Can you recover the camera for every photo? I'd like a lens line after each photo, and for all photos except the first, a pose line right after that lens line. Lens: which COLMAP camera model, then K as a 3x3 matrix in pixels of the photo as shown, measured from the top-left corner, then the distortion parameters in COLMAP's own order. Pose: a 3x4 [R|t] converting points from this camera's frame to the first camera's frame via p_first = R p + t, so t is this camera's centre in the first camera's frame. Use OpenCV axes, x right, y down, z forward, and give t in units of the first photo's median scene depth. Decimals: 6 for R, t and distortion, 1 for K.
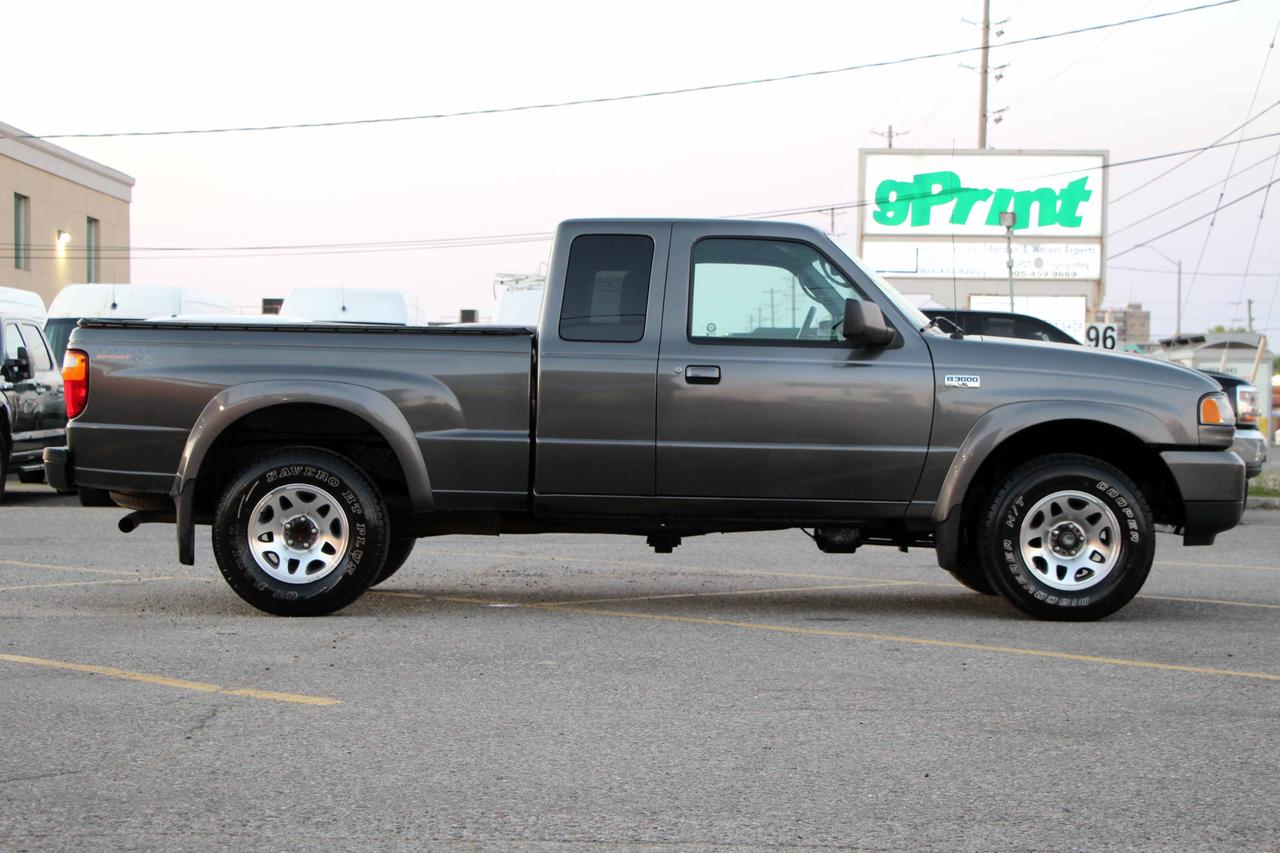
lens RADIAL K [[1906.8, 0, 640.0], [0, 1906.8, 426.5], [0, 0, 1]] dist [0.099294, 0.002220]
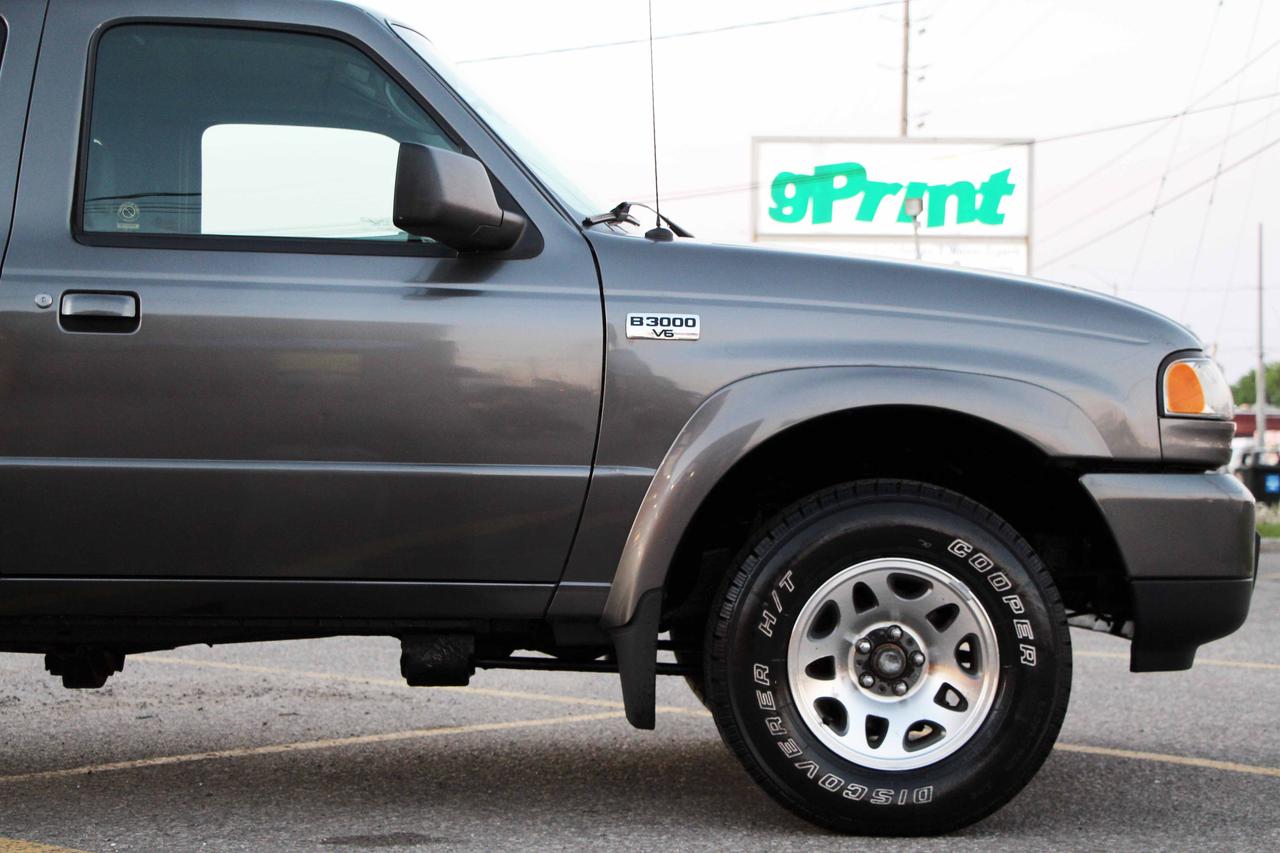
lens RADIAL K [[1906.8, 0, 640.0], [0, 1906.8, 426.5], [0, 0, 1]] dist [0.099294, 0.002220]
pose [[0.999535, -0.003517, 0.030296, 0.147473], [0.004034, 0.999847, -0.017017, 0.008855], [-0.030232, 0.017131, 0.999396, 0.528737]]
